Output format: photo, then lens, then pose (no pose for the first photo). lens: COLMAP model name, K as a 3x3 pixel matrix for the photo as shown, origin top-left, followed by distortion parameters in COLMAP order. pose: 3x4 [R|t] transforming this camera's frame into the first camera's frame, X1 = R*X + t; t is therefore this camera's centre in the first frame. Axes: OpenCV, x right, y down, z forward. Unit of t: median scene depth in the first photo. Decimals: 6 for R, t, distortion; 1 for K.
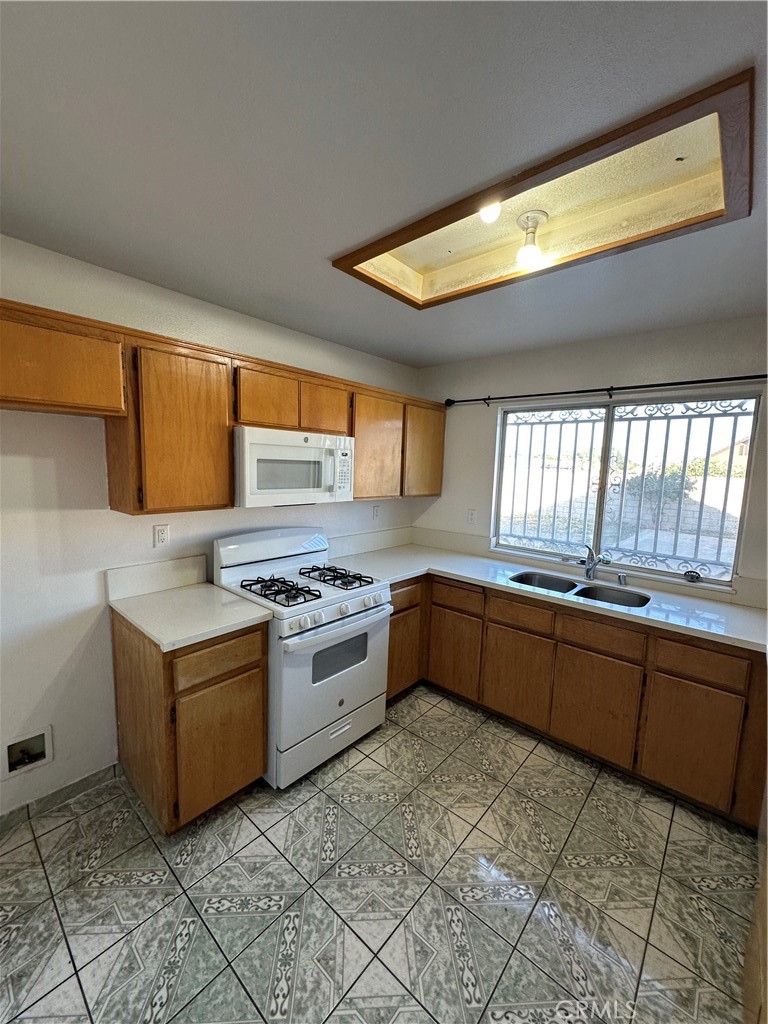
lens RADIAL K [[410.3, 0, 385.1], [0, 410.3, 517.5], [0, 0, 1]] dist [-0.002603, 0.000575]
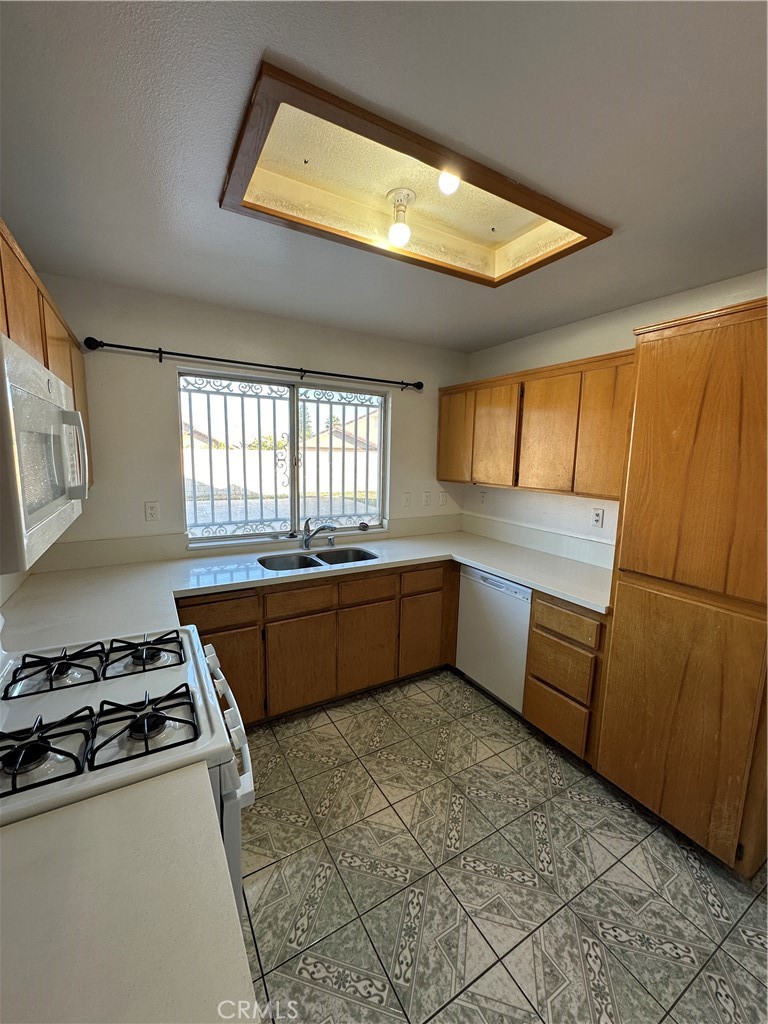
lens RADIAL K [[410.3, 0, 383.5], [0, 410.3, 512.6], [0, 0, 1]] dist [-0.002603, 0.000575]
pose [[0.320389, -0.165694, 0.932683, -0.429929], [0.102009, 0.984893, 0.139928, -0.074052], [-0.941778, 0.050311, 0.332451, 0.448225]]
